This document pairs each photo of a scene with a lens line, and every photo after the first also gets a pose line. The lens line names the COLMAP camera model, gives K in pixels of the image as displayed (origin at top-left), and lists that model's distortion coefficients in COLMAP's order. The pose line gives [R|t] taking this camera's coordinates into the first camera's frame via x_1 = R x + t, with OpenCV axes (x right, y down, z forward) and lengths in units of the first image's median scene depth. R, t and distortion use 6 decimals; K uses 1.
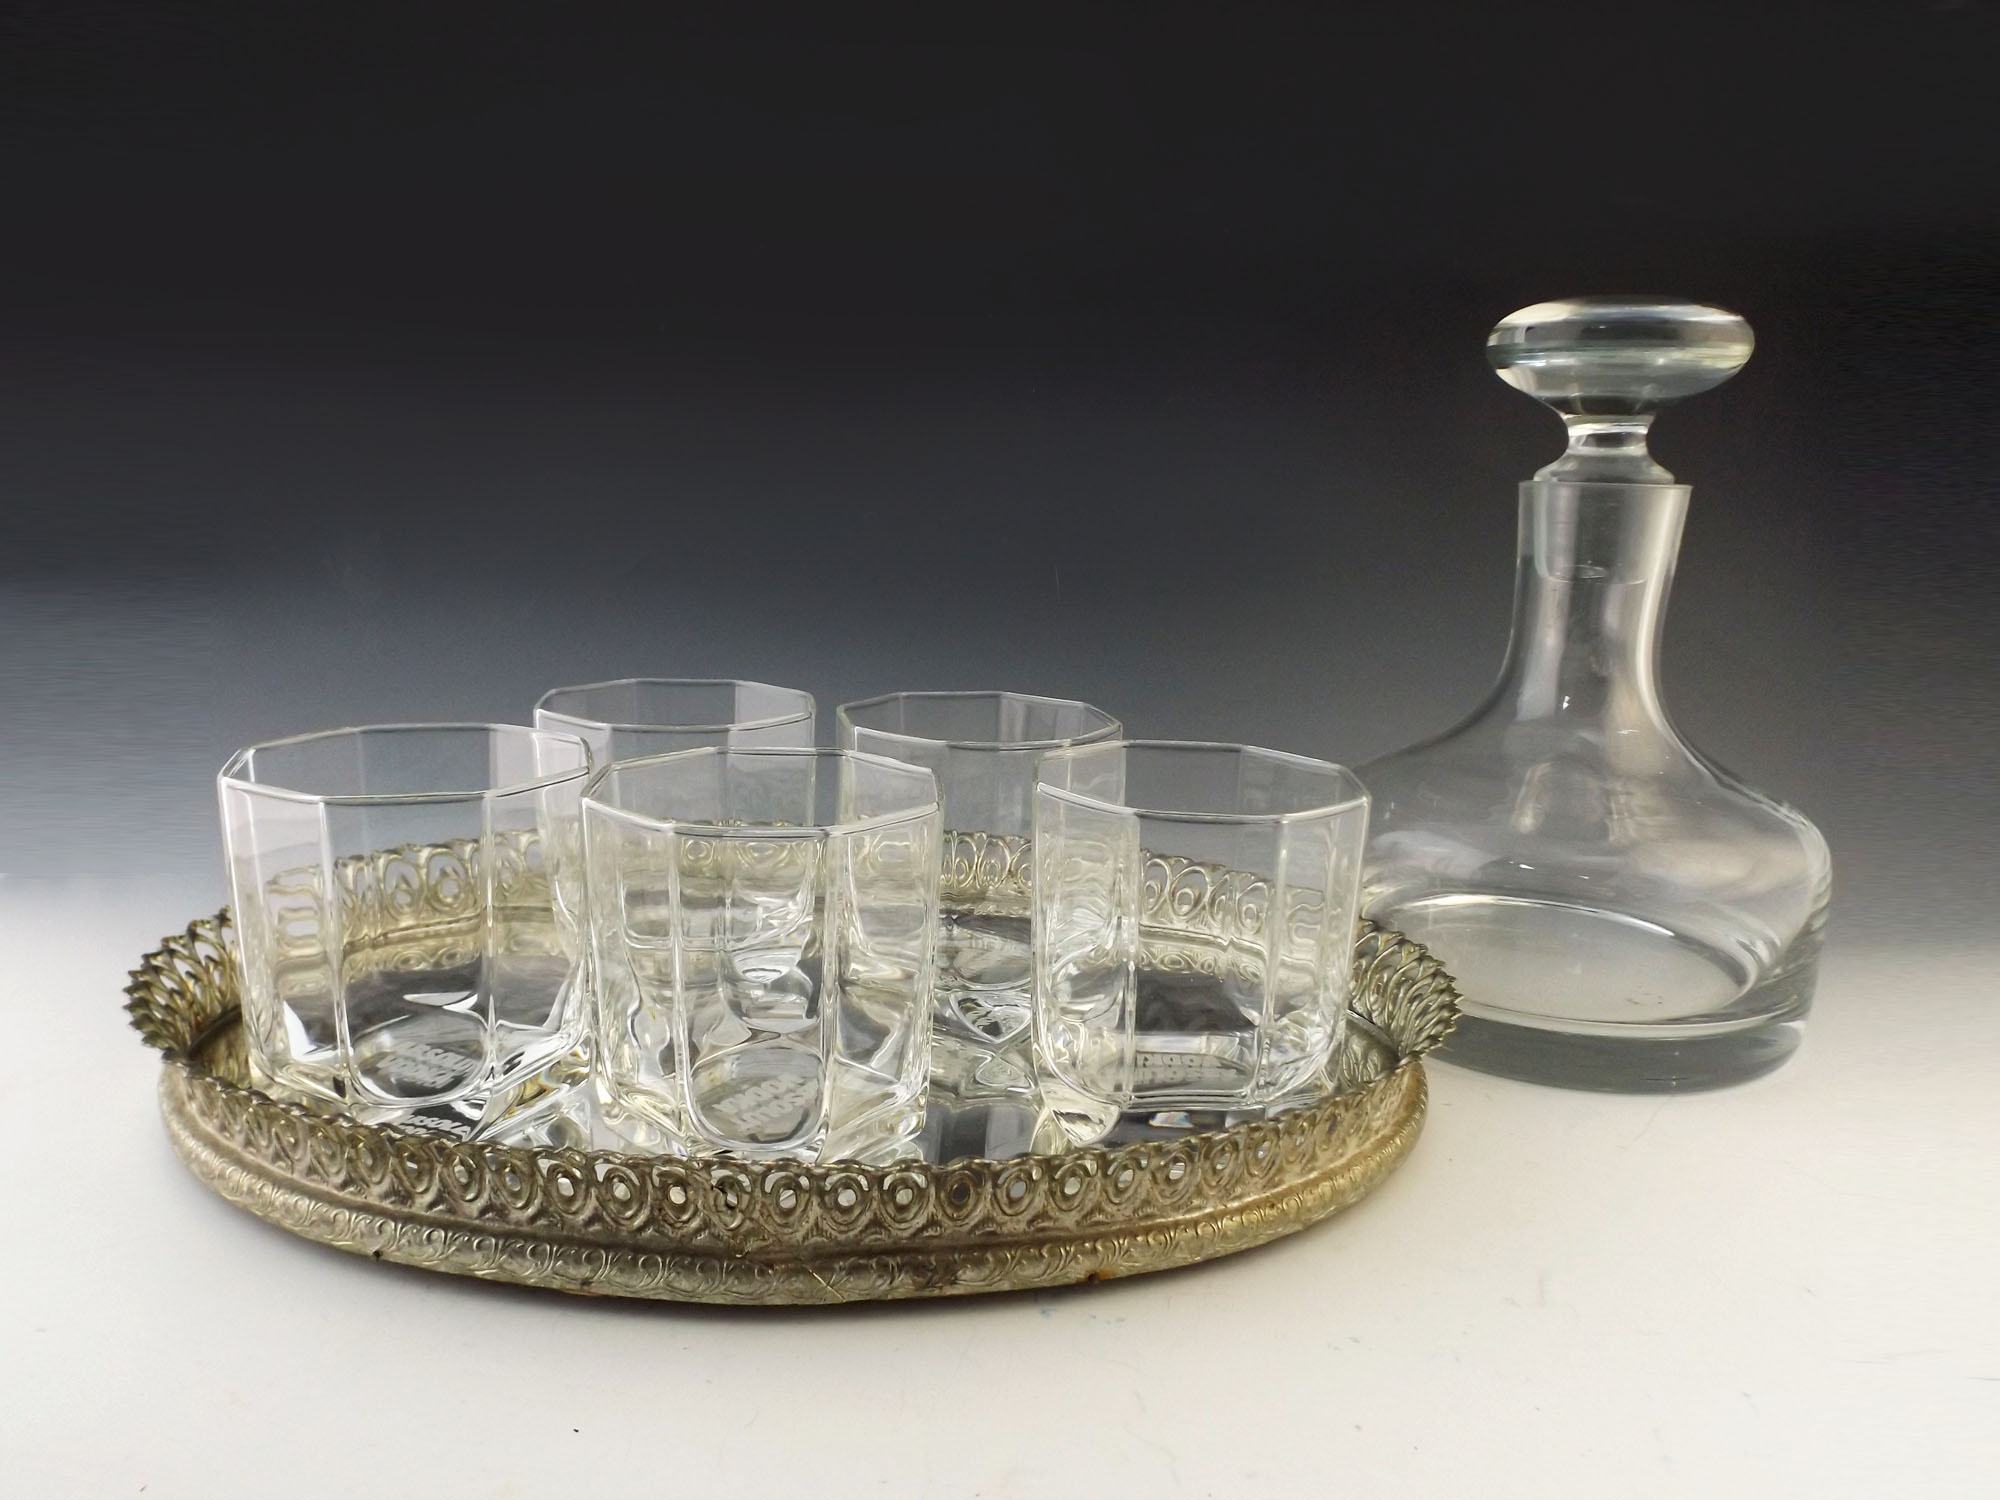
lens RADIAL K [[1430.5, 0, 991.0], [0, 1430.5, 745.1], [0, 0, 1]] dist [0.000926, 0.005377]
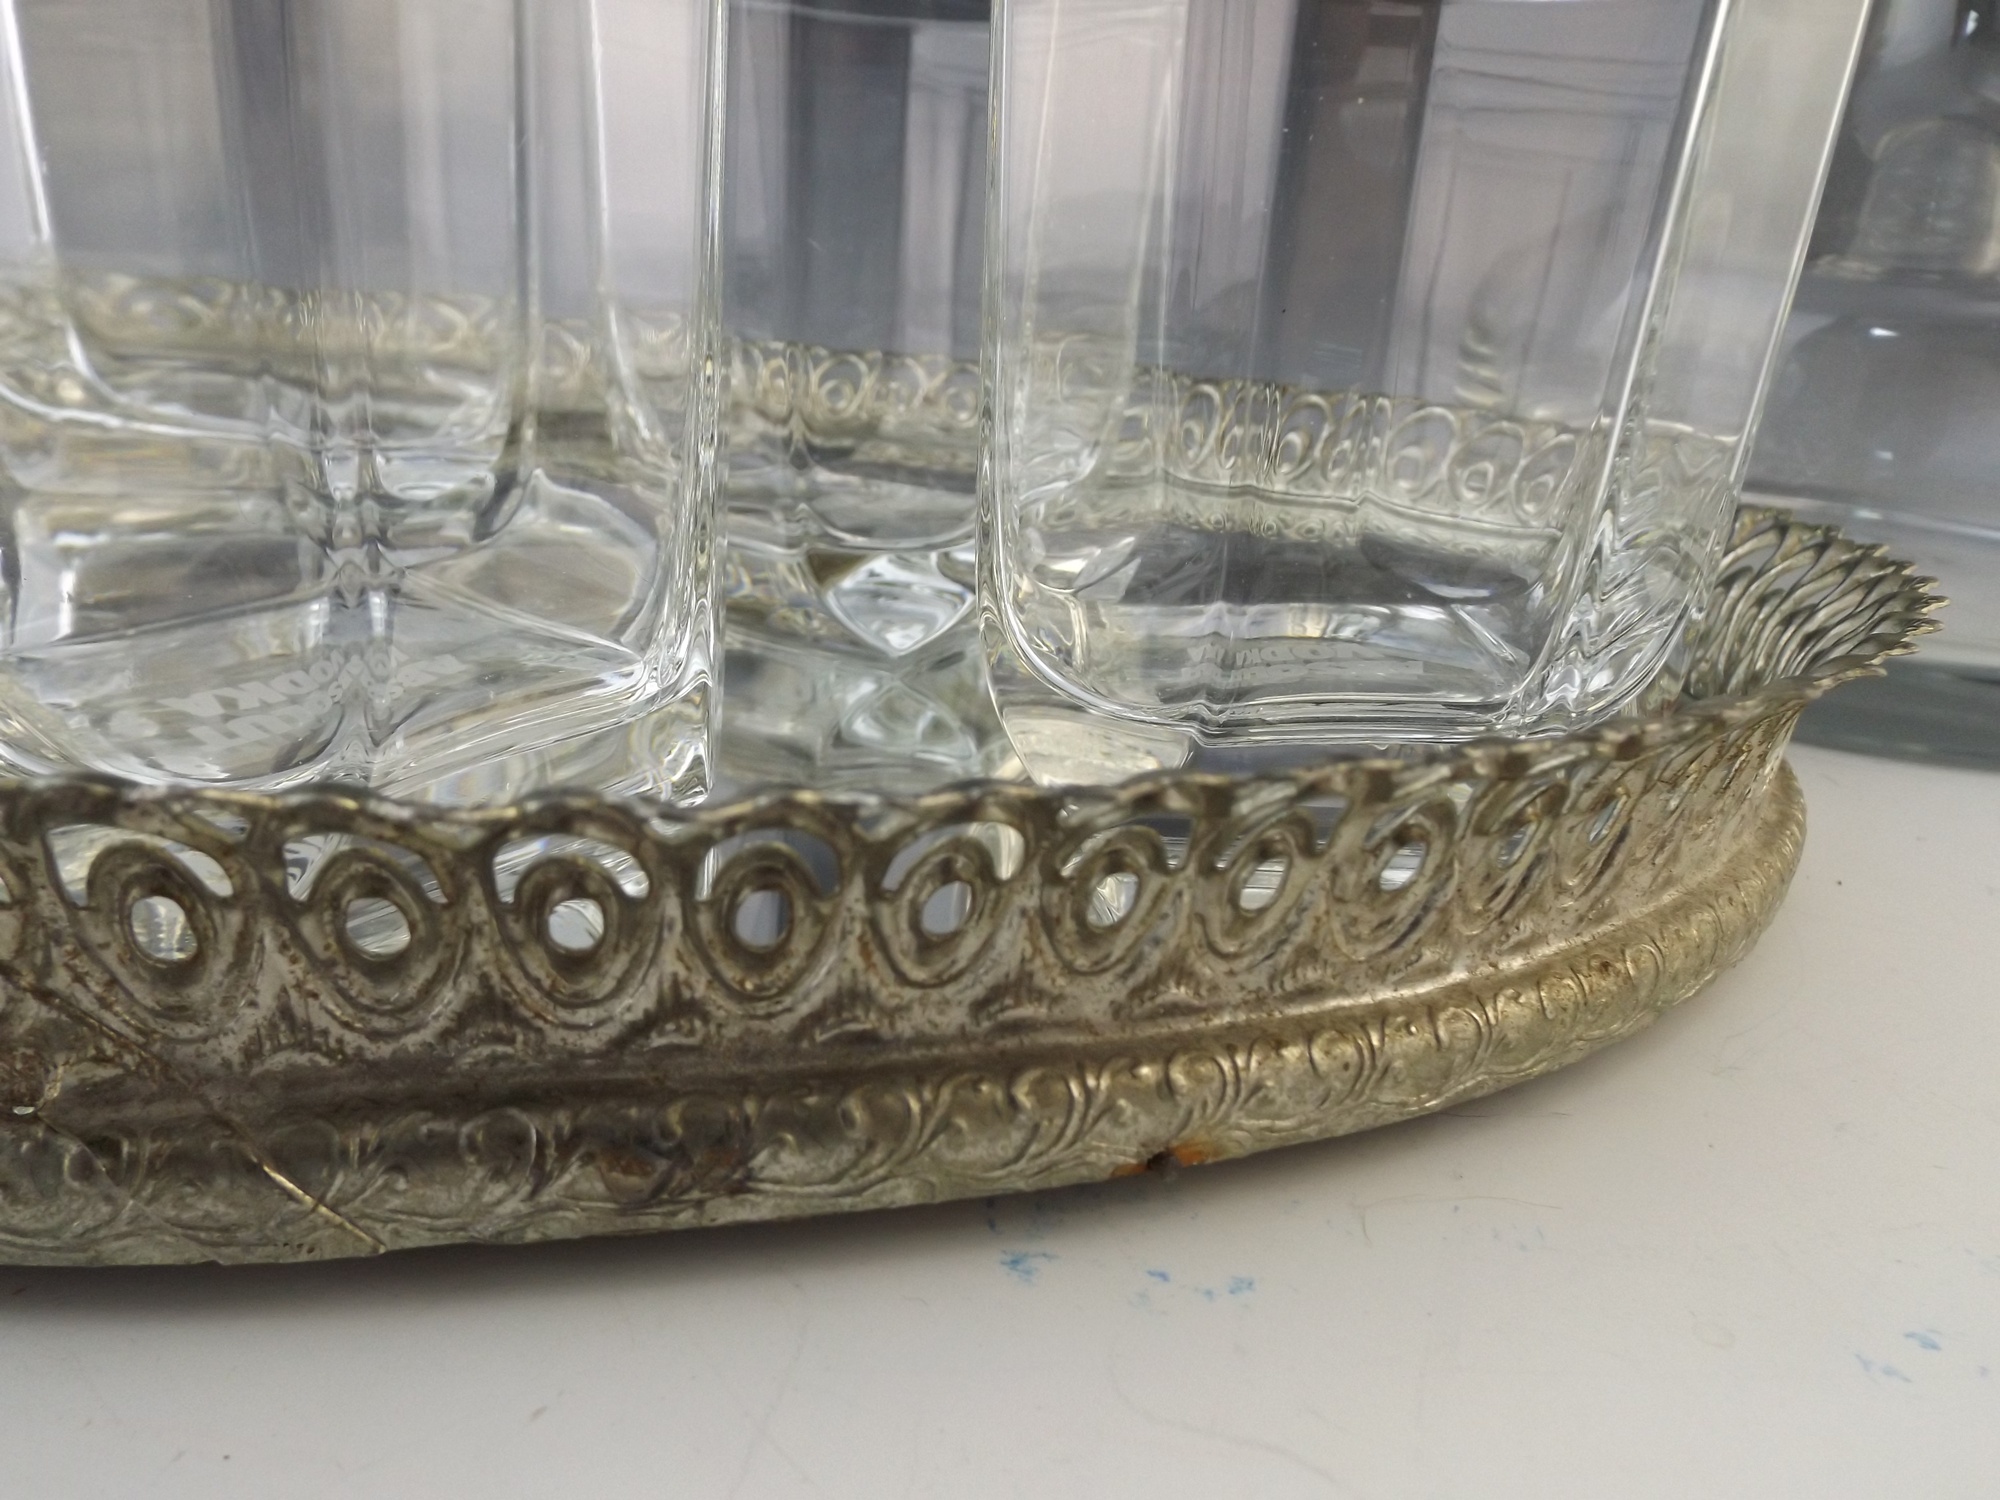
lens RADIAL K [[1430.5, 0, 997.2], [0, 1430.5, 746.9], [0, 0, 1]] dist [0.000926, 0.005377]
pose [[0.997522, 0.014438, 0.068854, 0.007459], [-0.023889, 0.990076, 0.138485, 0.227045], [-0.066172, -0.139786, 0.987968, 0.677850]]
